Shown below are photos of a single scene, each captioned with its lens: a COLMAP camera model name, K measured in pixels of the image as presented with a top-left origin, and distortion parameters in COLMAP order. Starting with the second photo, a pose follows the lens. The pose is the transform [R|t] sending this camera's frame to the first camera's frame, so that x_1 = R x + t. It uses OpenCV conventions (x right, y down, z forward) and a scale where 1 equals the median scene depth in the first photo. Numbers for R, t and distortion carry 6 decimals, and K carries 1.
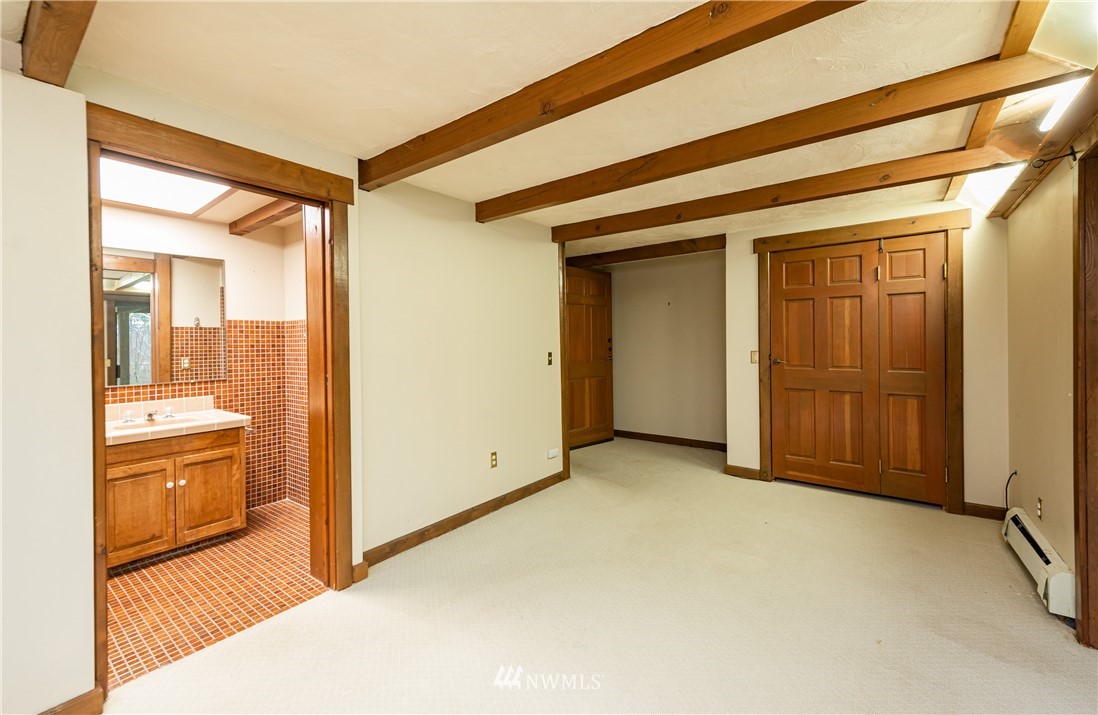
lens RADIAL K [[451.7, 0, 538.7], [0, 451.7, 340.2], [0, 0, 1]] dist [0.012763, -0.000041]
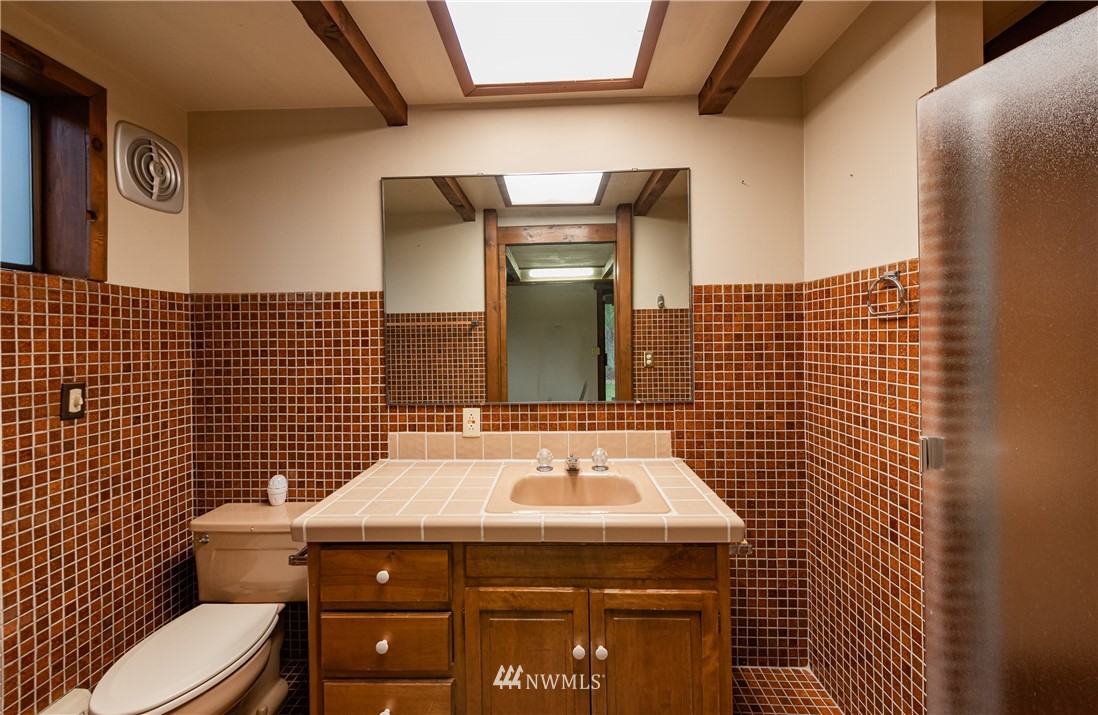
lens RADIAL K [[451.7, 0, 538.7], [0, 451.7, 340.2], [0, 0, 1]] dist [0.012763, -0.000041]
pose [[0.583360, 0.013253, -0.812105, -0.351468], [0.007506, 0.999736, 0.021707, 0.004072], [0.812179, -0.018759, 0.583107, 0.527595]]
